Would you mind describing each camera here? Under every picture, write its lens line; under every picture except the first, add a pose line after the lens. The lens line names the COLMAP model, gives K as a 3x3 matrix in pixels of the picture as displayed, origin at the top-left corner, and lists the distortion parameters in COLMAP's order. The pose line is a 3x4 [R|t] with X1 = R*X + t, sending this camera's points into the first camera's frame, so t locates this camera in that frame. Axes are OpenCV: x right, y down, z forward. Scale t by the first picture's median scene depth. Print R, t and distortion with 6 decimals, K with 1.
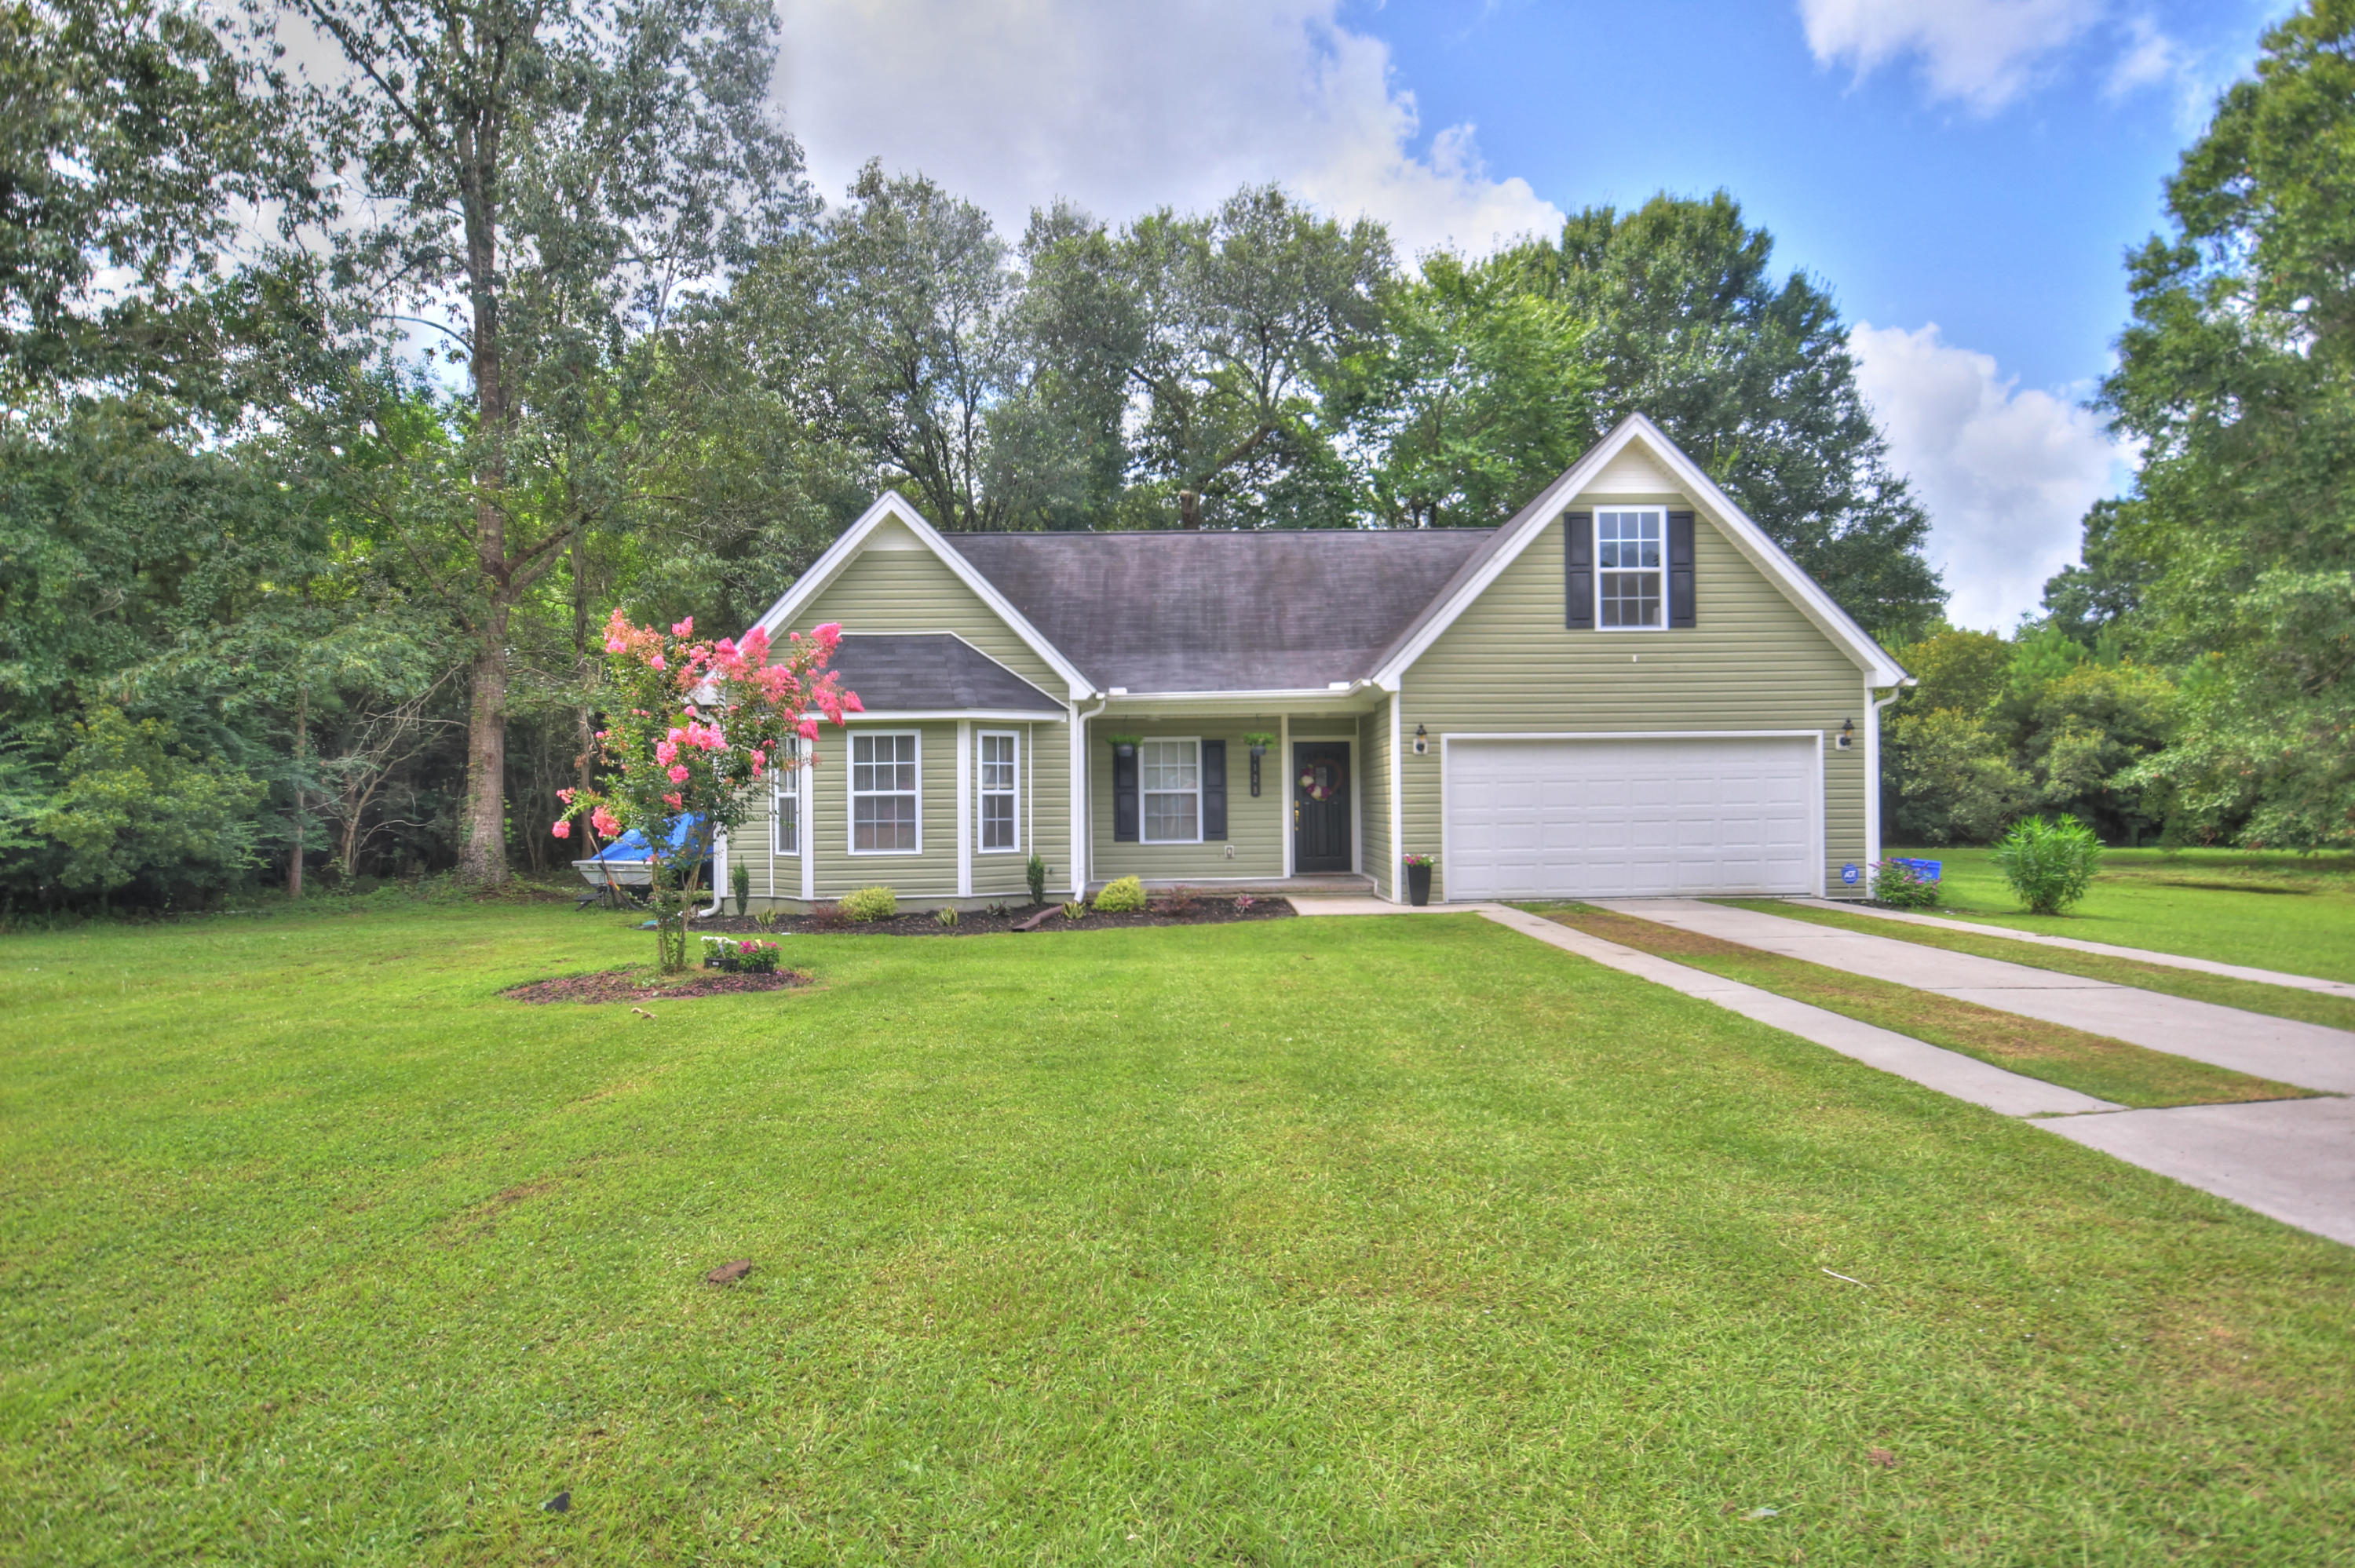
lens RADIAL K [[1304.1, 0, 1172.1], [0, 1304.1, 795.6], [0, 0, 1]] dist [0.006382, 0.007889]
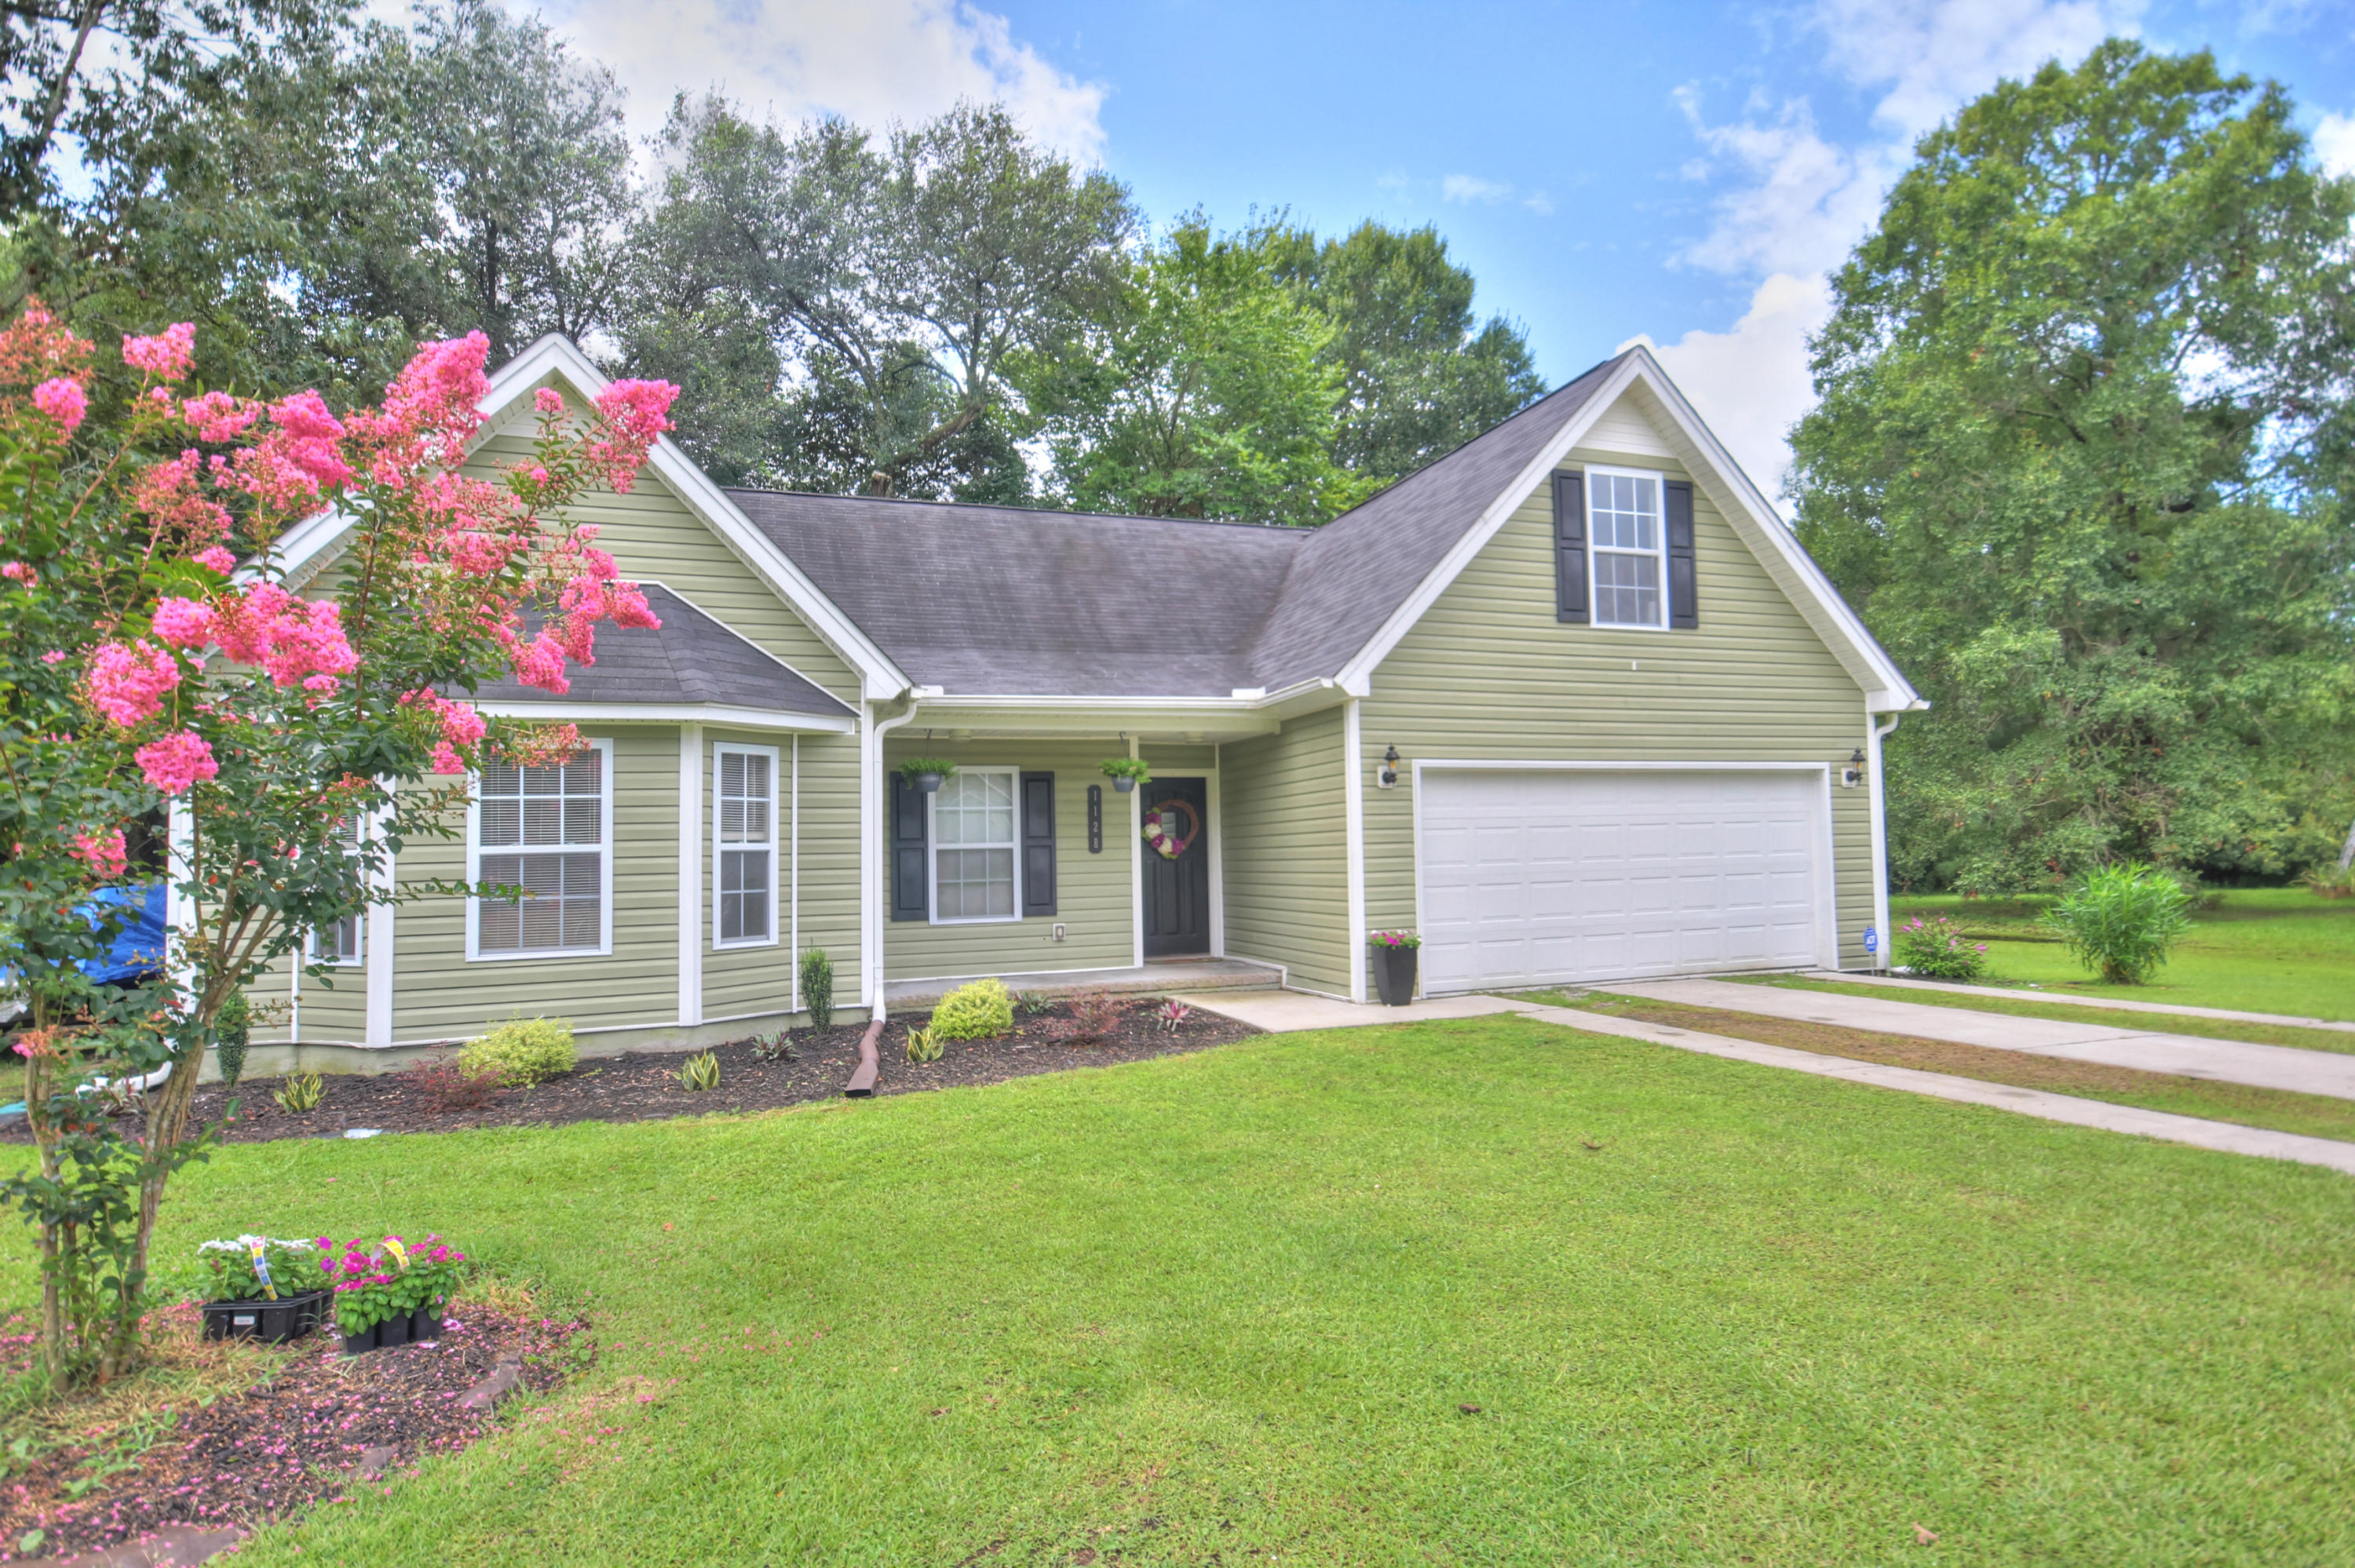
lens RADIAL K [[1304.1, 0, 1187.5], [0, 1304.1, 779.1], [0, 0, 1]] dist [0.006382, 0.007889]
pose [[0.939987, 0.010776, 0.341039, -0.149667], [0.009995, 0.998203, -0.059089, 0.004079], [-0.341063, 0.058951, 0.938190, 0.367396]]
